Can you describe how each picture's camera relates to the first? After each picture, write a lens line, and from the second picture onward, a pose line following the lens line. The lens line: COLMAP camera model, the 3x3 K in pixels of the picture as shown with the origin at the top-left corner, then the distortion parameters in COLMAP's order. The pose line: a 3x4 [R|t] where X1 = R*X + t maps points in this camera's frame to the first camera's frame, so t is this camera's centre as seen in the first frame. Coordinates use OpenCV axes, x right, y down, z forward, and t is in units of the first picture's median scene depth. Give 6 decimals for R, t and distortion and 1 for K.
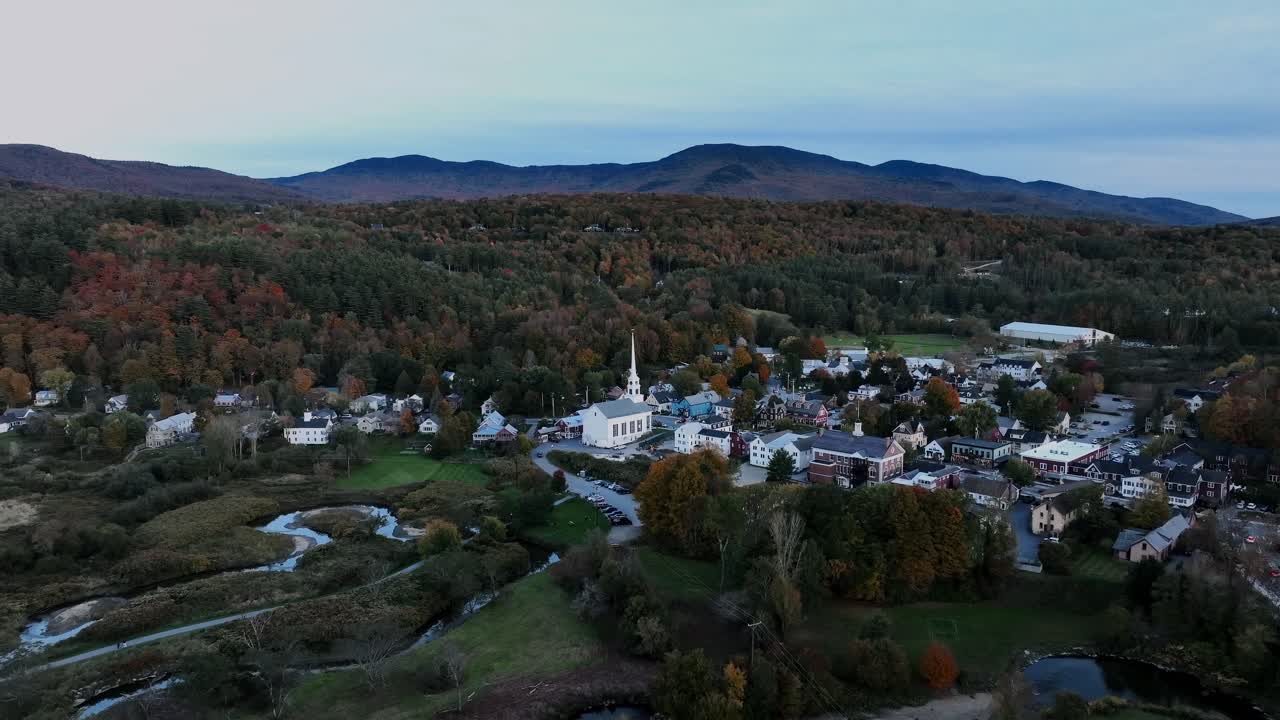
lens RADIAL K [[894.5, 0, 641.5], [0, 894.5, 360.6], [0, 0, 1]] dist [-0.003878, 0.010336]
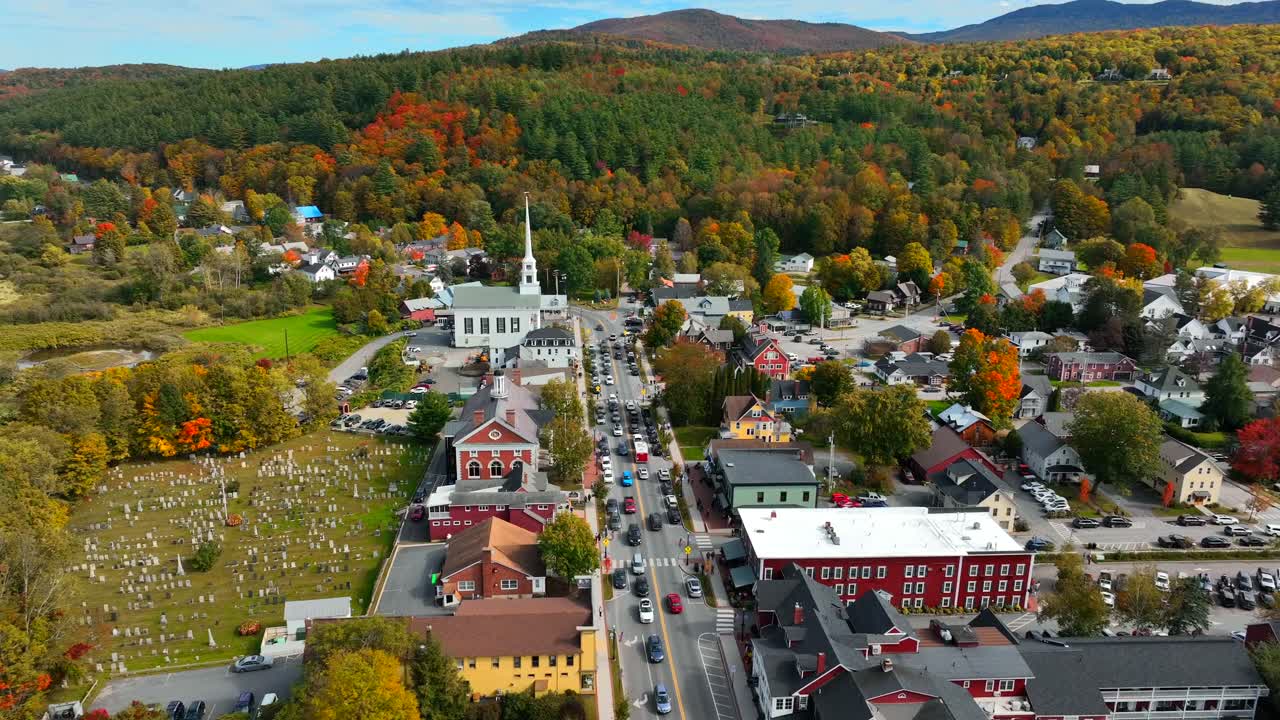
lens RADIAL K [[894.5, 0, 643.1], [0, 894.5, 360.8], [0, 0, 1]] dist [-0.003878, 0.010336]
pose [[0.757830, 0.190210, -0.624111, 0.378693], [-0.094942, 0.978529, 0.182942, -0.030060], [0.645508, -0.079384, 0.759617, 0.357010]]
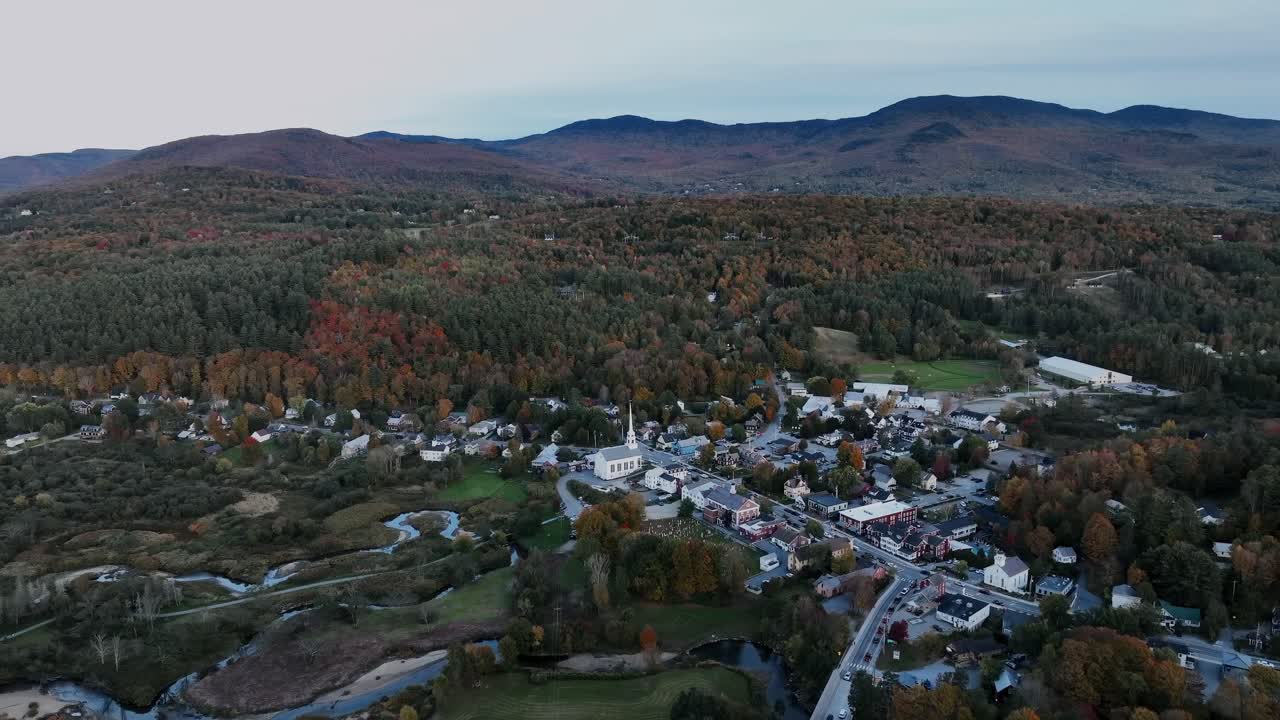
lens RADIAL K [[894.5, 0, 641.1], [0, 894.5, 358.1], [0, 0, 1]] dist [-0.003878, 0.010336]
pose [[0.970761, 0.036854, -0.237201, 0.256824], [-0.023192, 0.997921, 0.060134, -0.139847], [0.238924, -0.052875, 0.969598, -0.319729]]
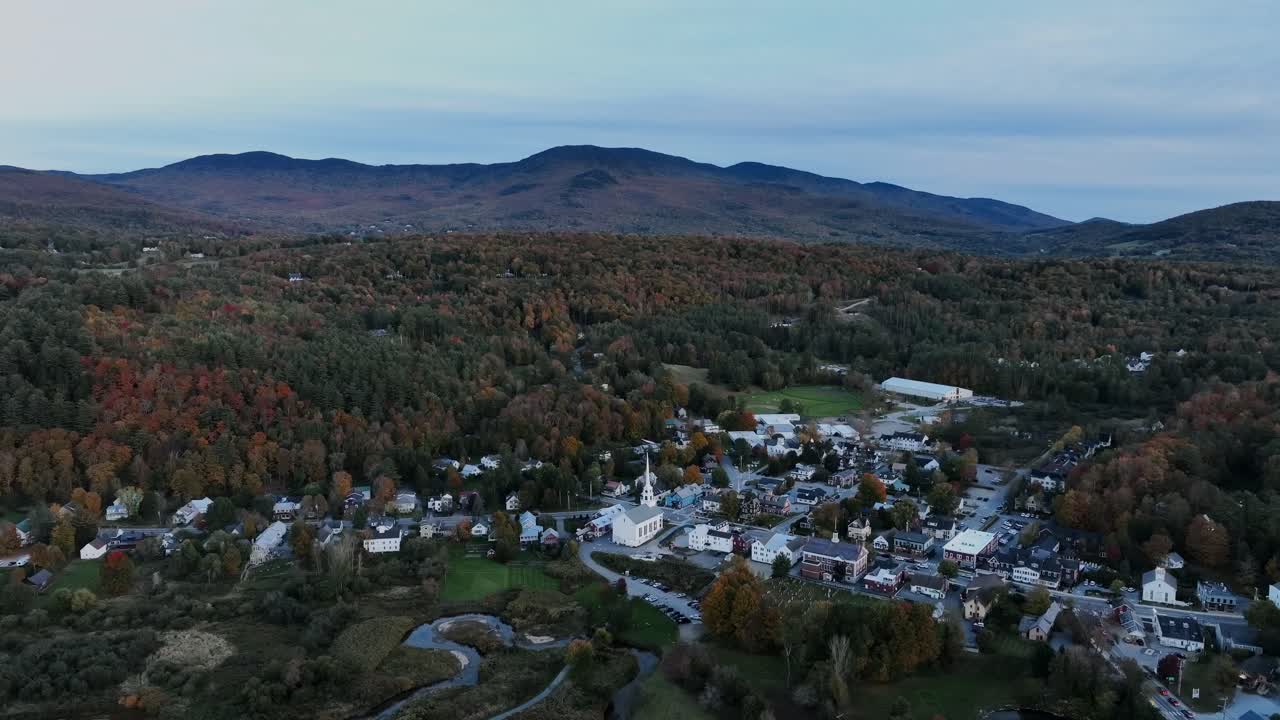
lens RADIAL K [[894.5, 0, 639.1], [0, 894.5, 360.4], [0, 0, 1]] dist [-0.003878, 0.010336]
pose [[0.987045, -0.023603, 0.158697, -0.157617], [0.021865, 0.999680, 0.012689, -0.127998], [-0.158946, -0.009054, 0.987246, -0.188873]]
